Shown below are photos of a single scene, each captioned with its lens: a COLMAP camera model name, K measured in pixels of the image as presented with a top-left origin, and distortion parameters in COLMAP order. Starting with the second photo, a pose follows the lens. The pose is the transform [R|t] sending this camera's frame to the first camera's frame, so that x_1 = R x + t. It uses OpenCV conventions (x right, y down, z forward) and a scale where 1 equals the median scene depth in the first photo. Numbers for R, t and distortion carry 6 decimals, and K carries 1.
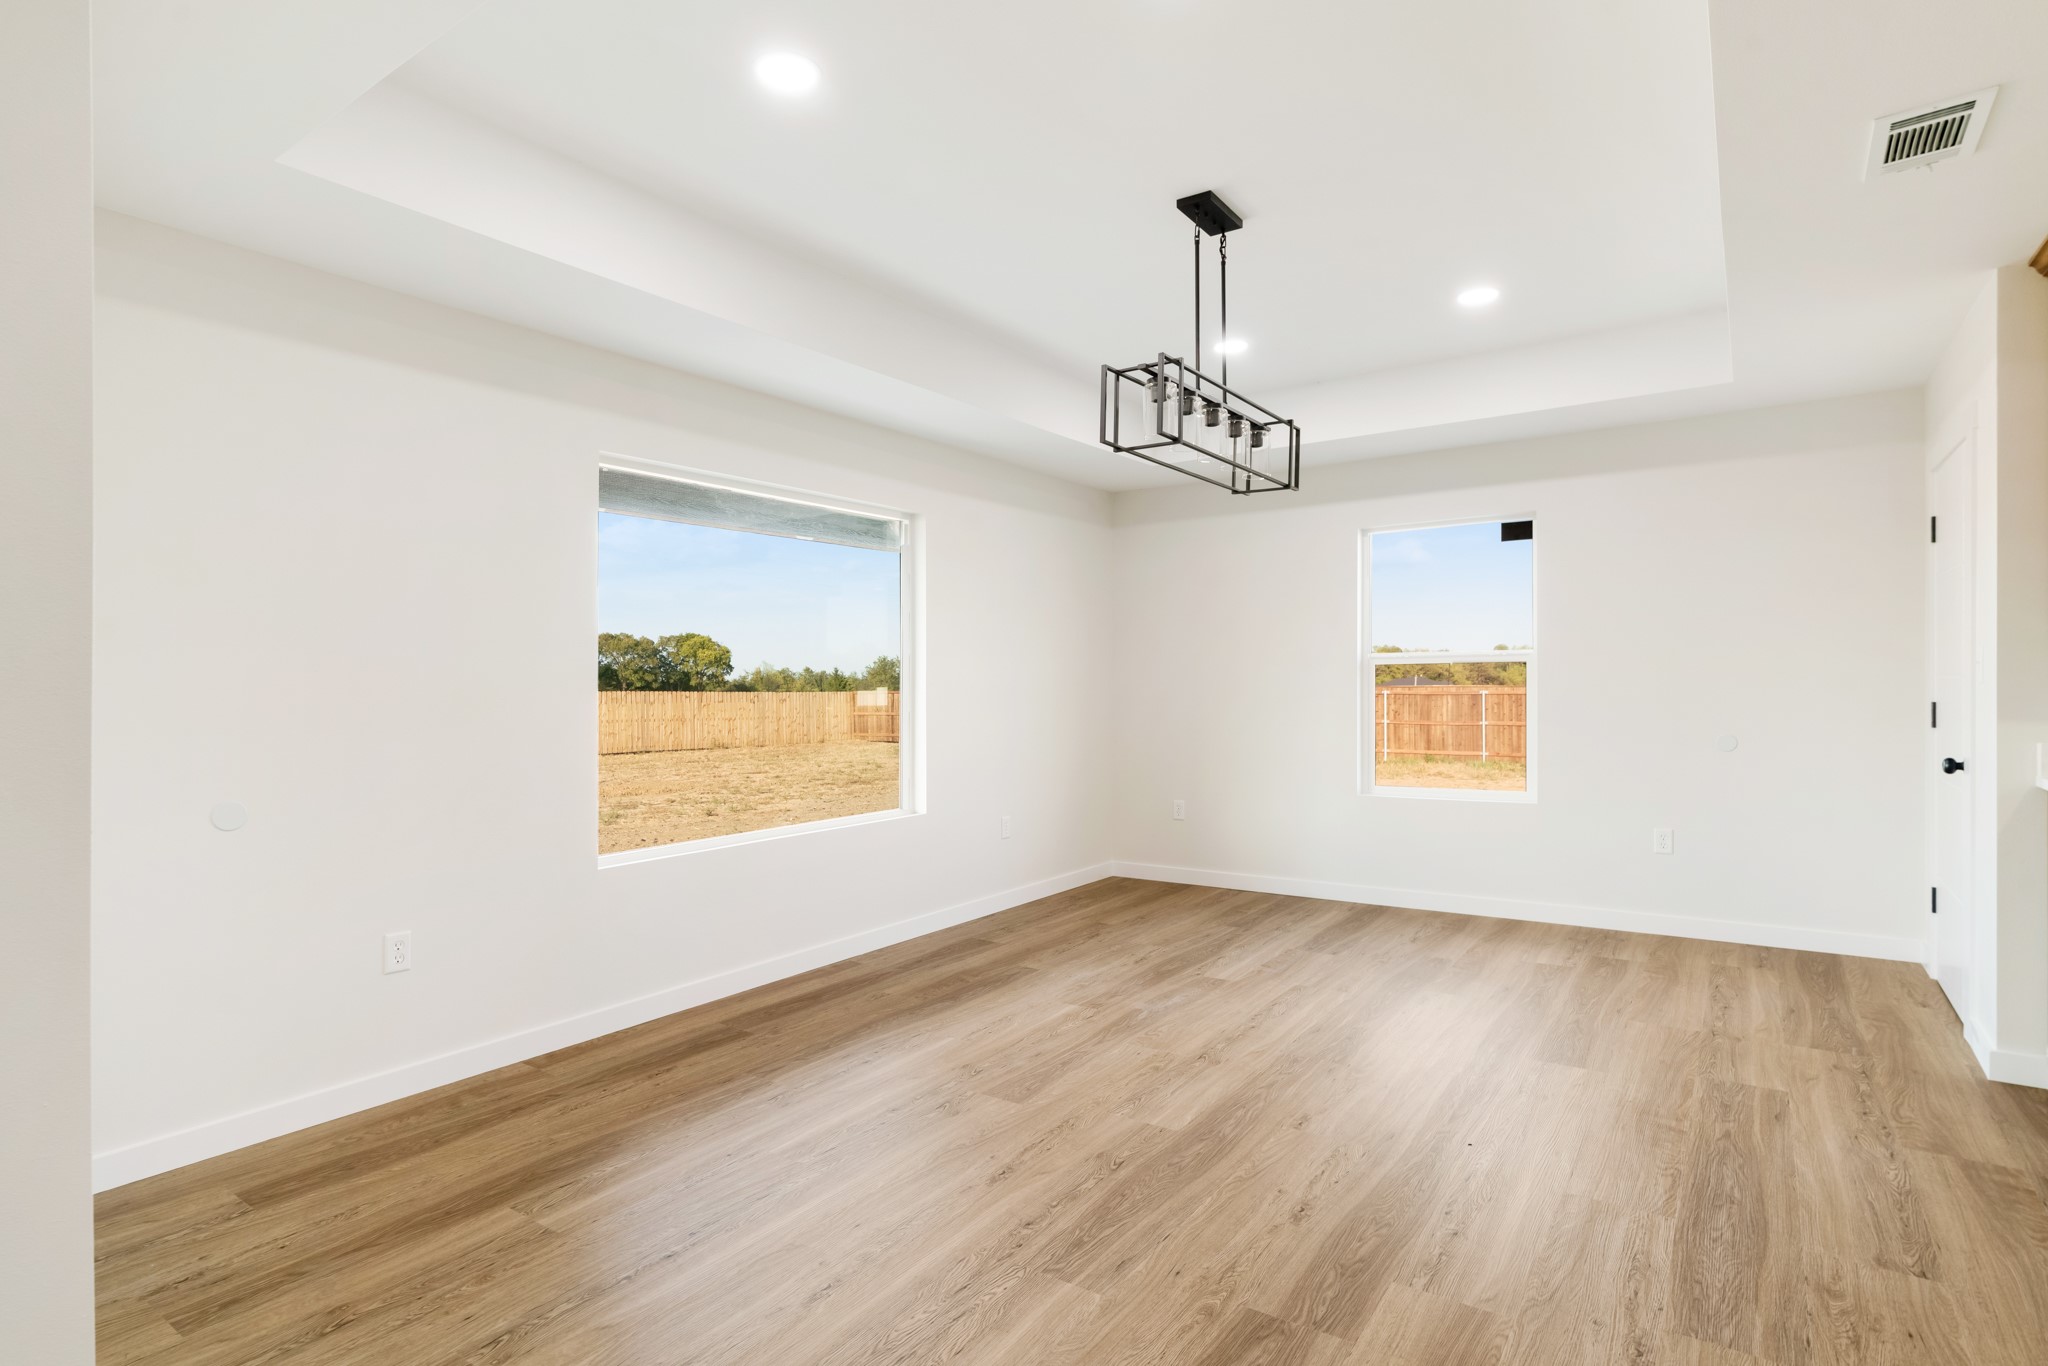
lens RADIAL K [[1064.6, 0, 1024.0], [0, 1064.6, 683.0], [0, 0, 1]] dist [-0.002565, -0.000378]
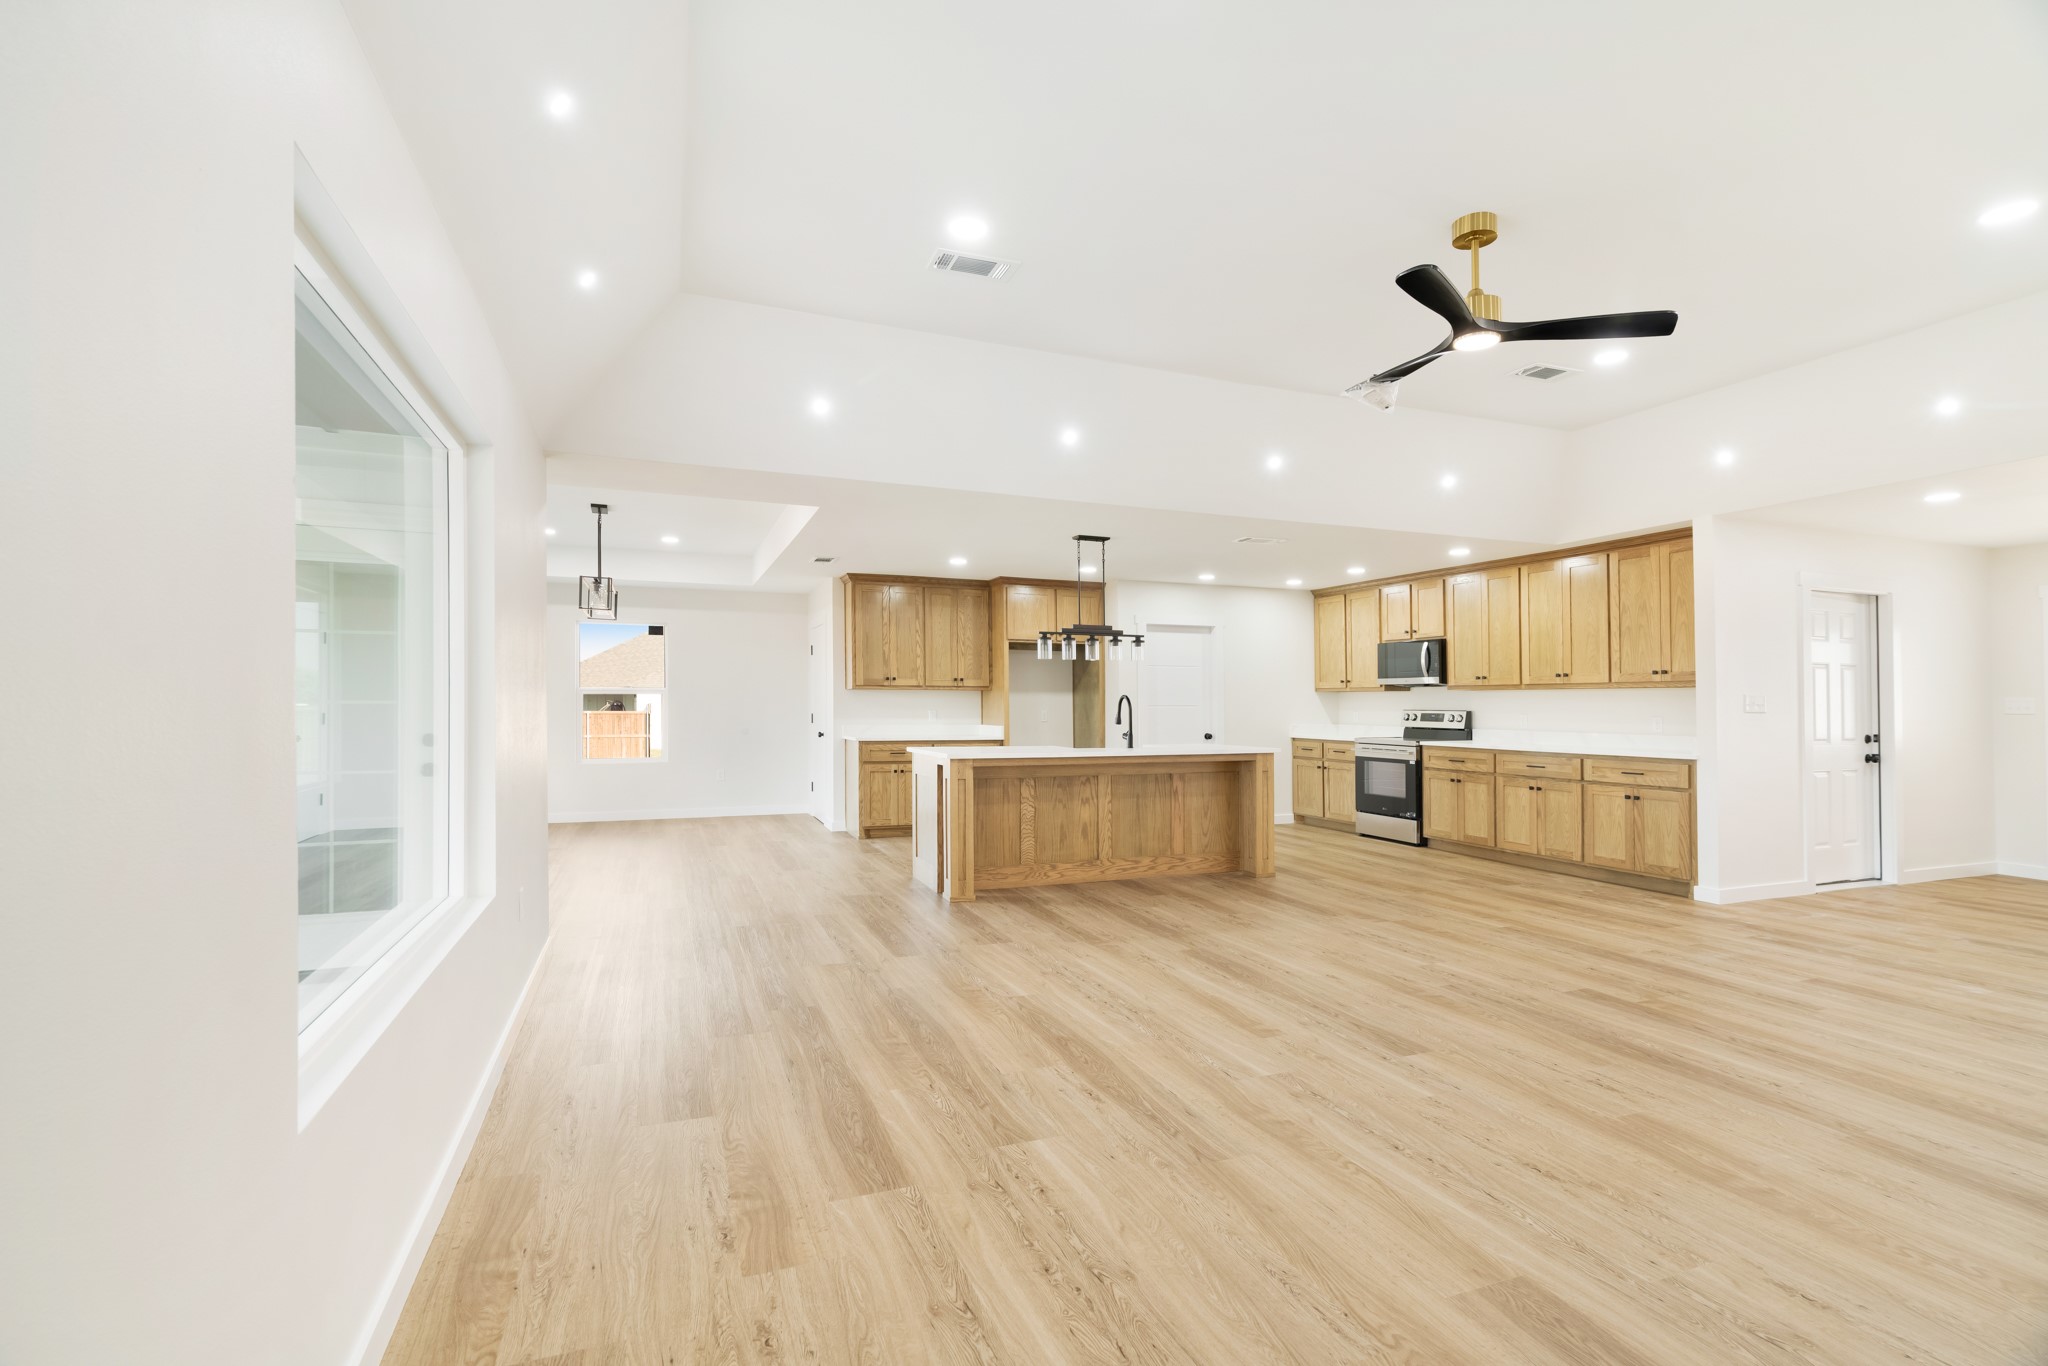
lens RADIAL K [[929.3, 0, 1027.8], [0, 929.3, 690.0], [0, 0, 1]] dist [0.000001, 0.000282]
pose [[0.552049, 0.018561, 0.833605, -1.243052], [-0.009027, 0.999827, -0.016284, -0.009906], [-0.833763, 0.001464, 0.552121, -1.155152]]
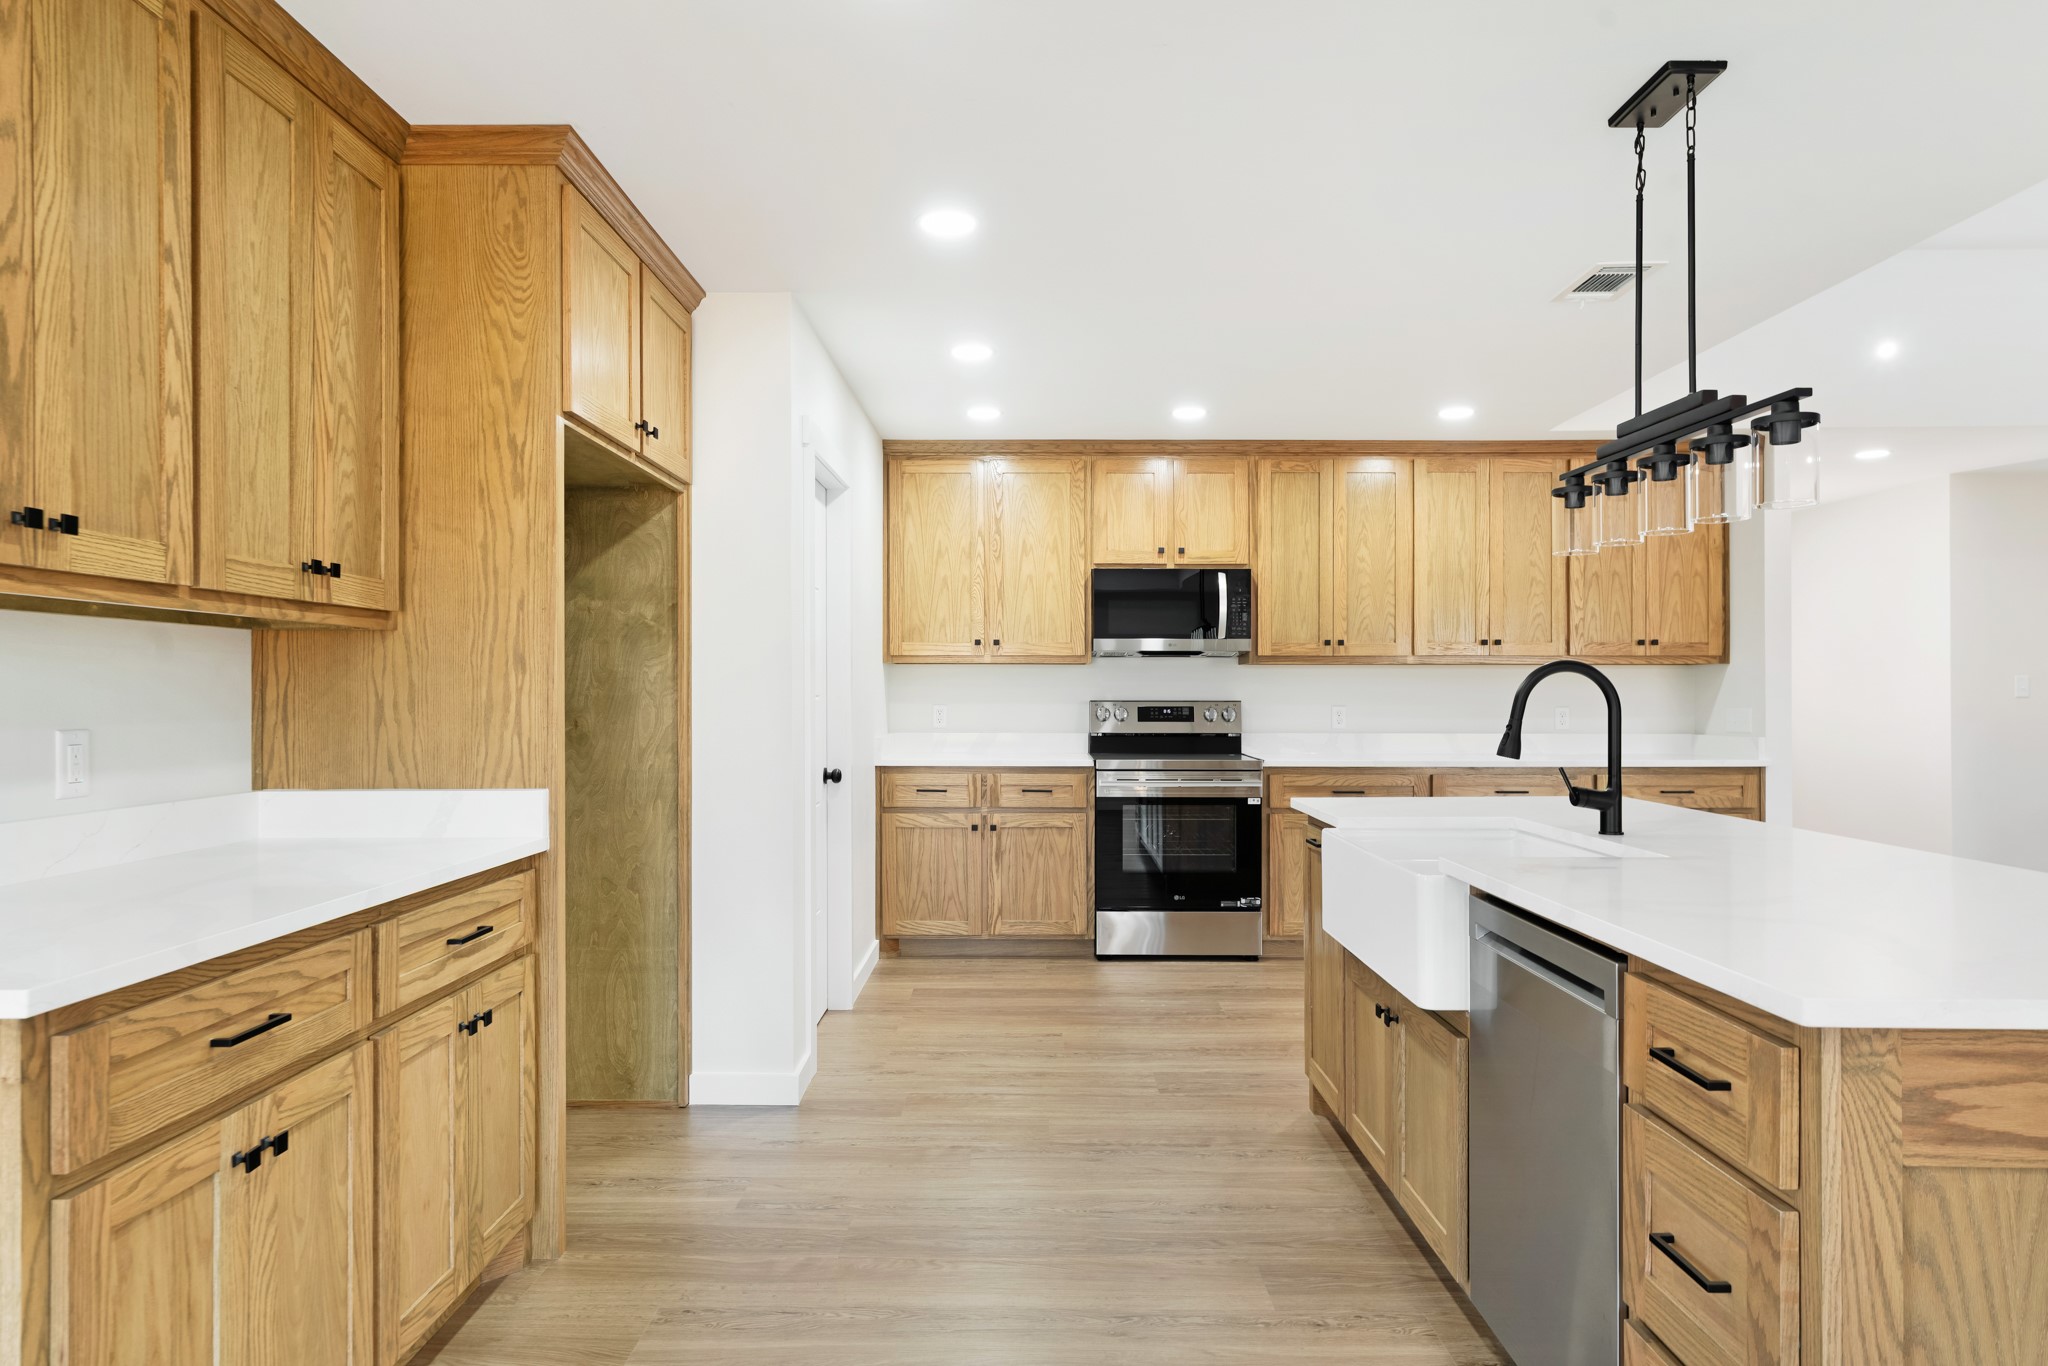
lens RADIAL K [[1269.6, 0, 1024.0], [0, 1269.6, 683.0], [0, 0, 1]] dist [-0.000648, 0.000542]
pose [[-0.562748, 0.008522, 0.826584, 0.337682], [-0.001268, 0.999937, -0.011173, -0.010490], [-0.826627, -0.007336, -0.562702, 0.910678]]
